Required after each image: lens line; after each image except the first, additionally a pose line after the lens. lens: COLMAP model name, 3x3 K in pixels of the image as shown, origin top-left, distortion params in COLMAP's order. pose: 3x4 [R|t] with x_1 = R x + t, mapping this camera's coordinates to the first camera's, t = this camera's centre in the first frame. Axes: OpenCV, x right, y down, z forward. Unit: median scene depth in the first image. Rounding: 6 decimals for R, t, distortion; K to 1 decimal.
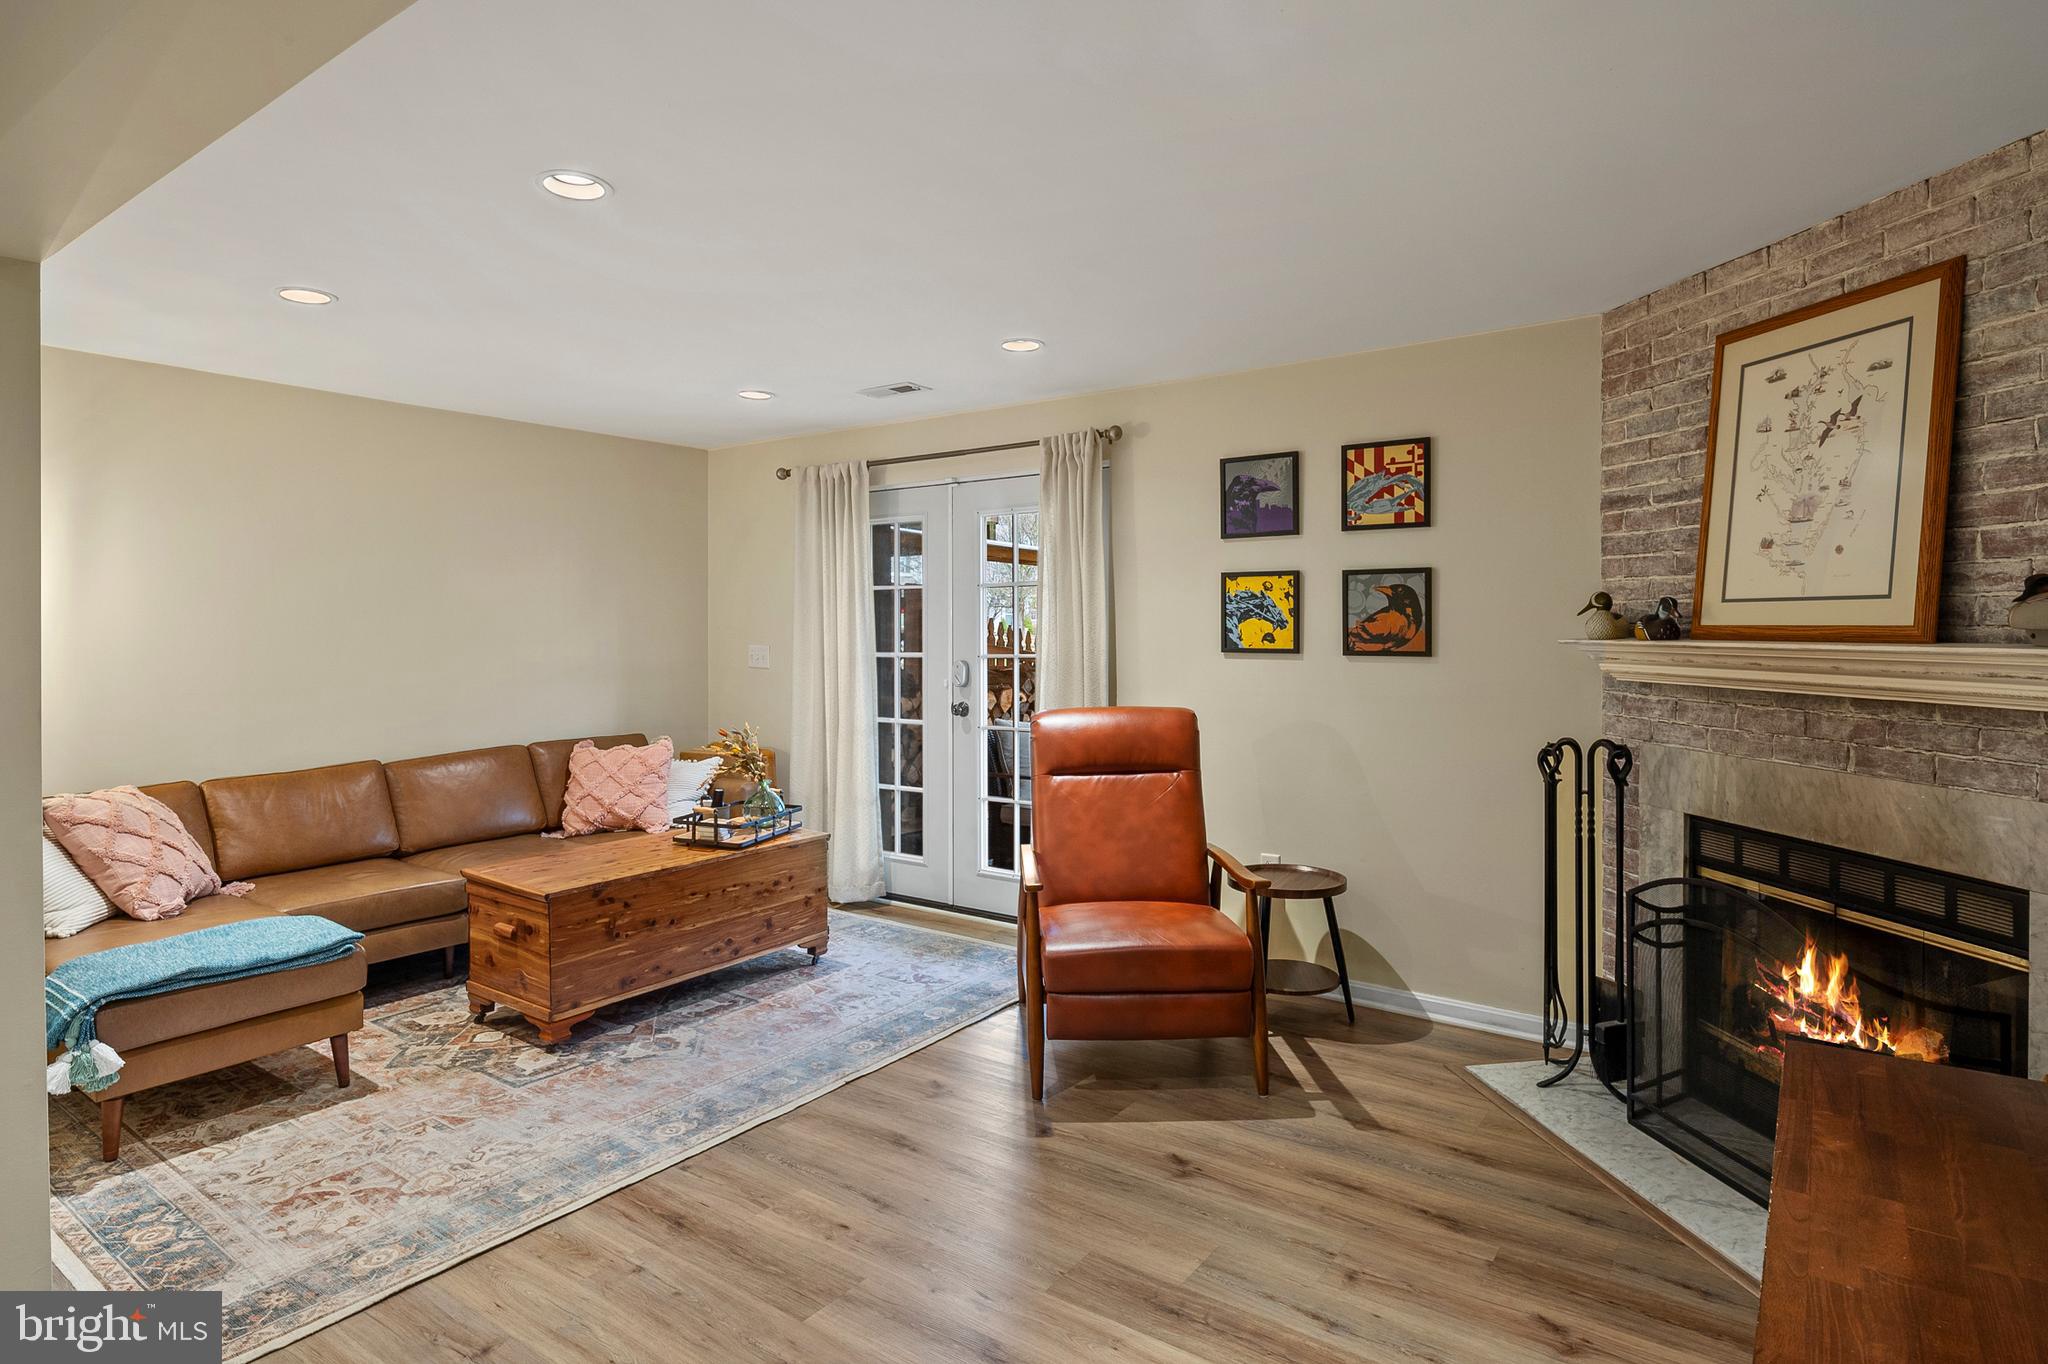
lens RADIAL K [[1113.9, 0, 1020.9], [0, 1113.9, 628.0], [0, 0, 1]] dist [-0.002344, -0.003500]
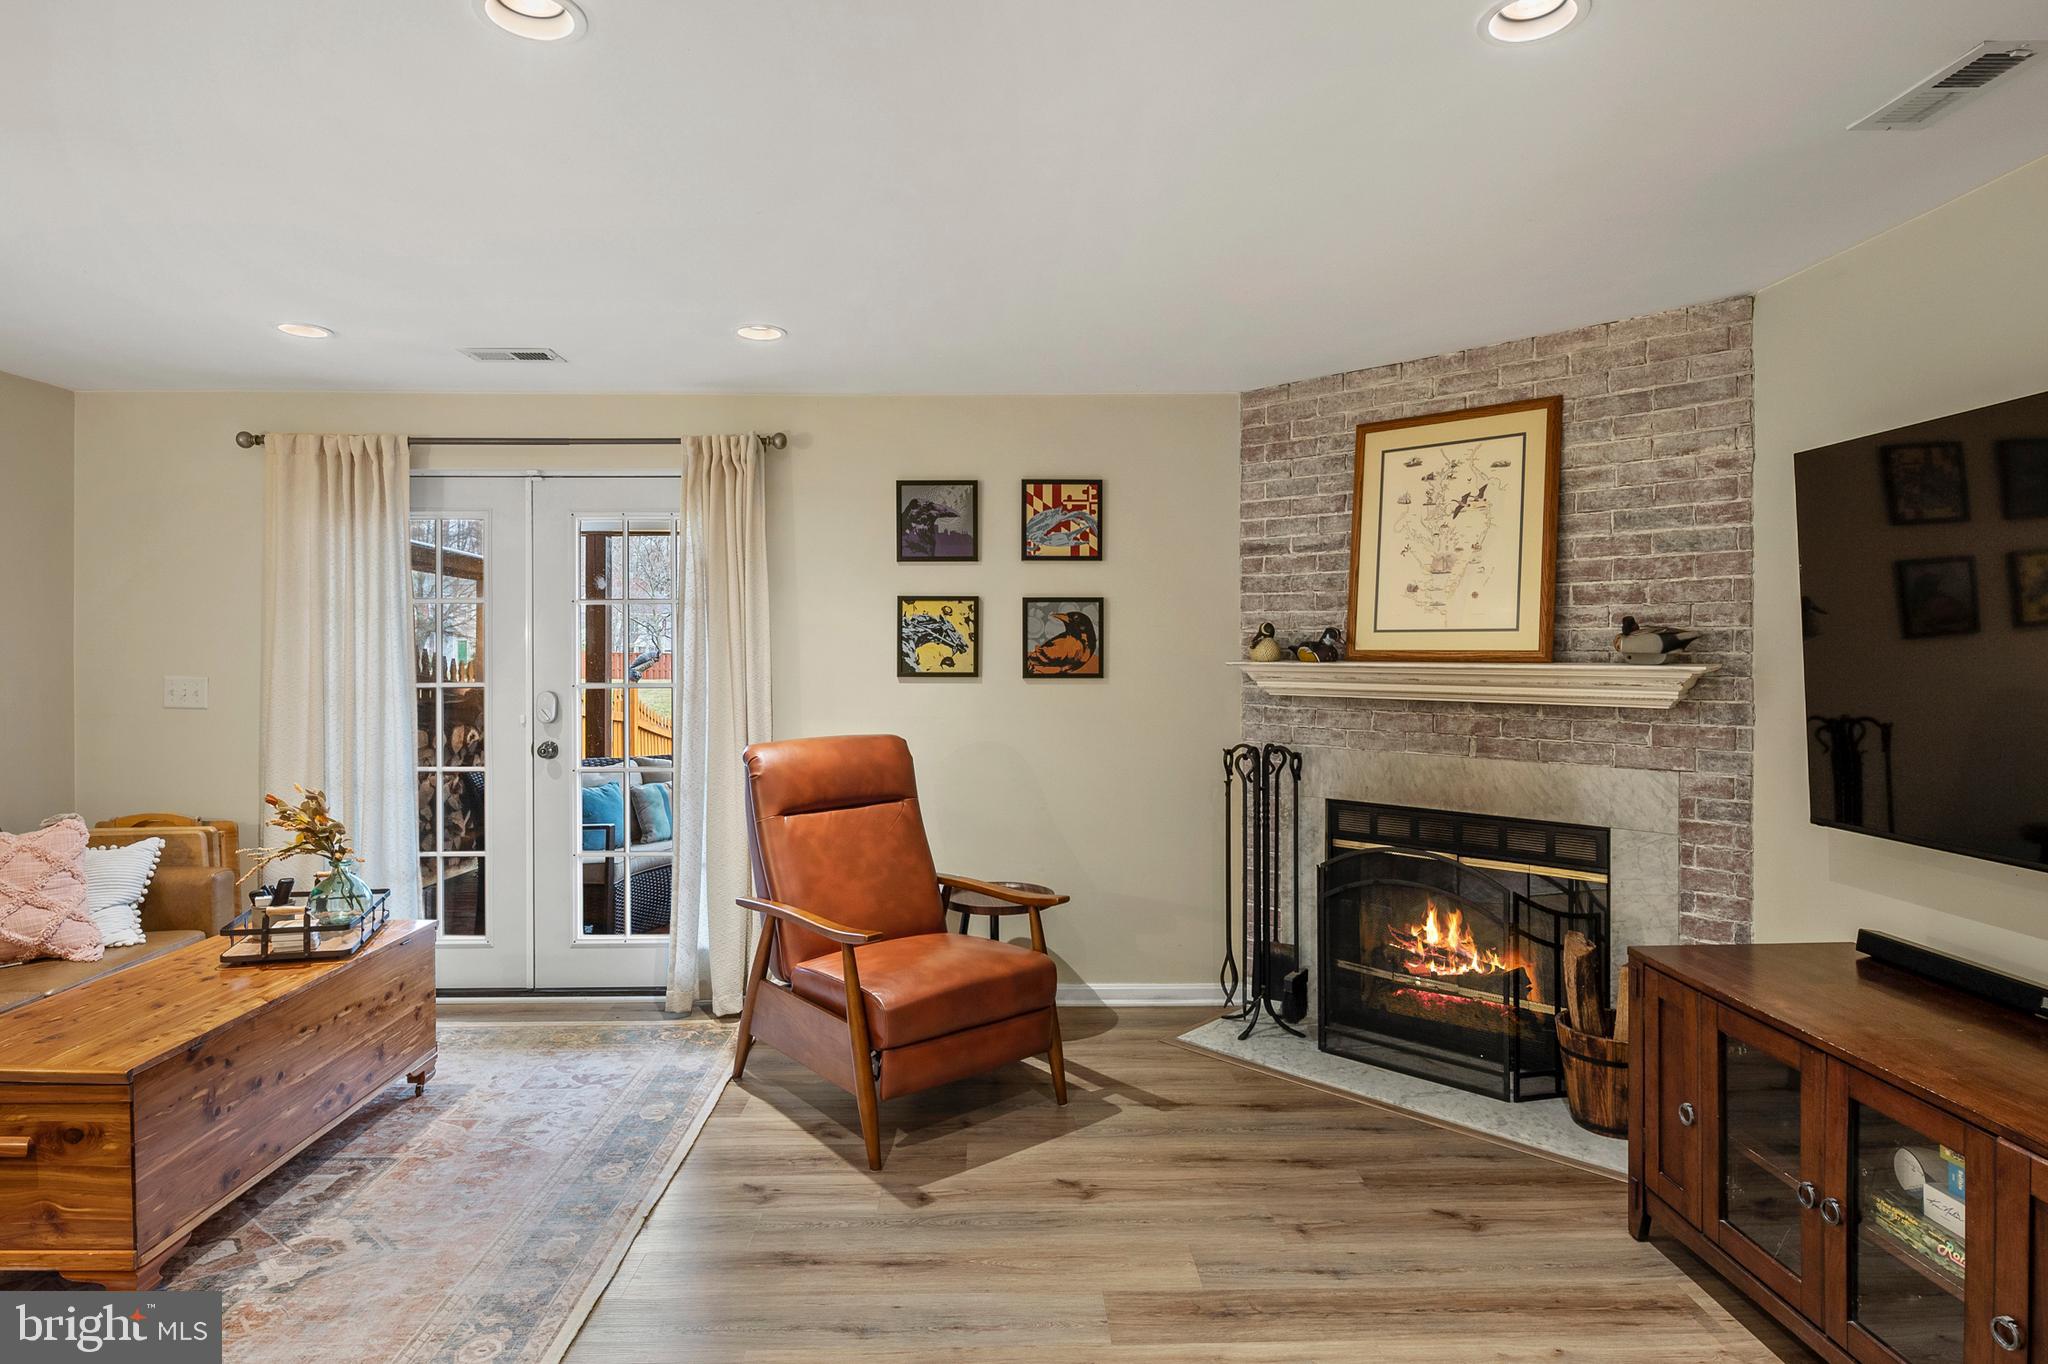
lens RADIAL K [[1113.7, 0, 1022.2], [0, 1113.7, 650.5], [0, 0, 1]] dist [0.001915, -0.007456]
pose [[0.793936, 0.001242, 0.608000, -0.414449], [-0.000093, 0.999998, -0.001922, 0.000535], [-0.608001, 0.001469, 0.793935, 0.189584]]
